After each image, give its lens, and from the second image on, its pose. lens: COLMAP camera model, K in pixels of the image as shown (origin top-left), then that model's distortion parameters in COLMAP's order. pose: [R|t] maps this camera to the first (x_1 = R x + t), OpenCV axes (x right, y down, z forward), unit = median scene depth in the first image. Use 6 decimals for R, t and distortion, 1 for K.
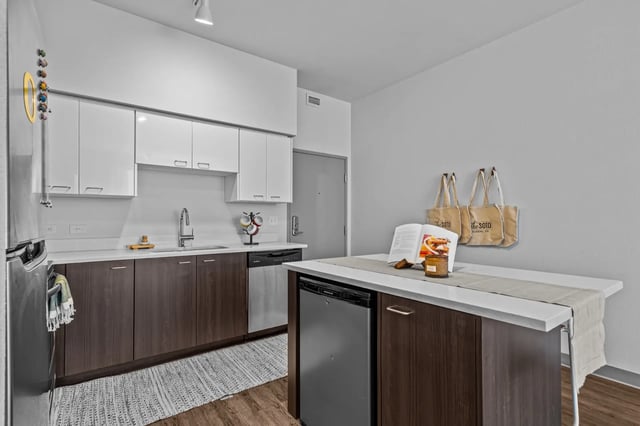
lens RADIAL K [[311.1, 0, 319.8], [0, 311.1, 217.9], [0, 0, 1]] dist [-0.001947, -0.000557]
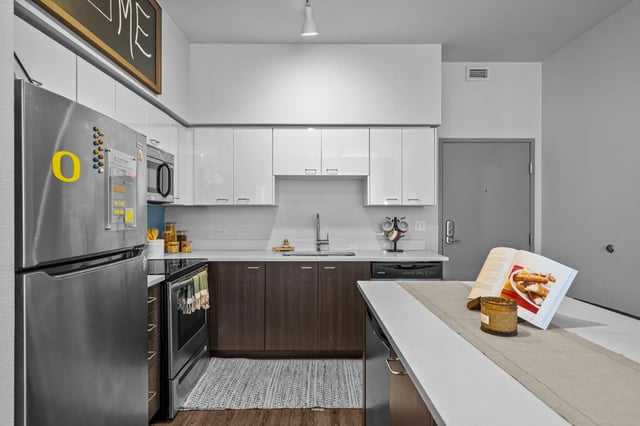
lens RADIAL K [[345.7, 0, 318.0], [0, 345.7, 214.5], [0, 0, 1]] dist [-0.000365, 0.001336]
pose [[0.802275, 0.001301, -0.596954, 0.279361], [0.000885, 0.999994, 0.003368, -0.037604], [0.596955, -0.003230, 0.802268, 0.090361]]
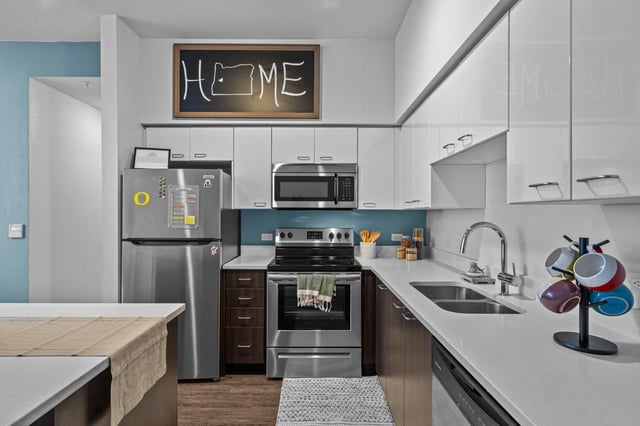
lens RADIAL K [[335.0, 0, 316.9], [0, 335.0, 215.3], [0, 0, 1]] dist [0.005826, 0.002470]
pose [[-0.603544, 0.001541, -0.797328, 0.239969], [0.000115, 0.999998, 0.001845, -0.050019], [0.797330, 0.001022, -0.603543, 1.259256]]
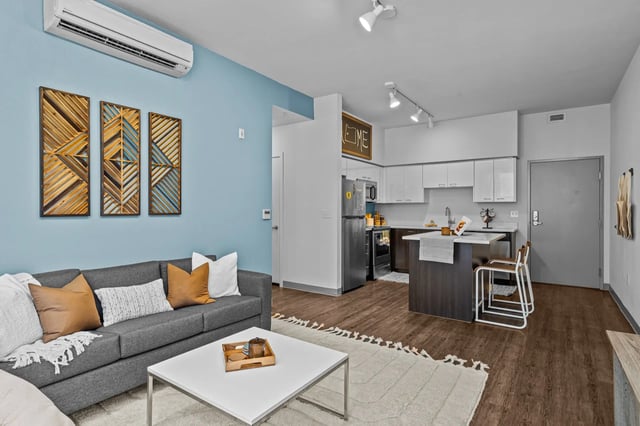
lens RADIAL K [[345.7, 0, 317.7], [0, 345.7, 212.5], [0, 0, 1]] dist [-0.000365, 0.001336]
pose [[0.311793, 0.008087, -0.950116, 1.556305], [-0.000672, 0.999965, 0.008291, -0.015991], [0.950150, -0.001947, 0.311787, -0.519852]]
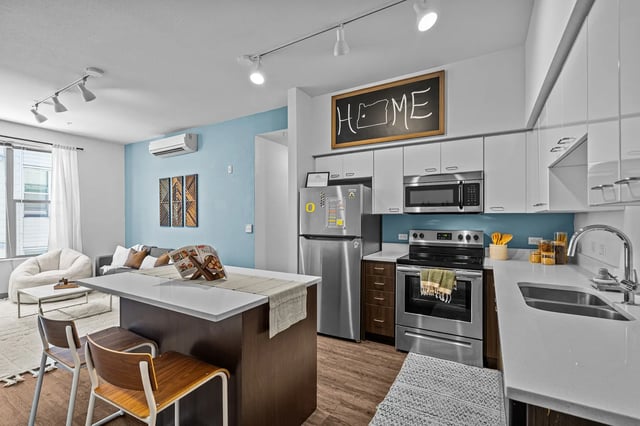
lens RADIAL K [[289.8, 0, 318.9], [0, 289.8, 219.4], [0, 0, 1]] dist [-0.001114, 0.000046]
pose [[-0.922484, 0.001901, -0.386031, 0.212955], [0.001838, 0.999998, 0.000531, -0.046863], [0.386031, -0.000220, -0.922486, 1.423618]]
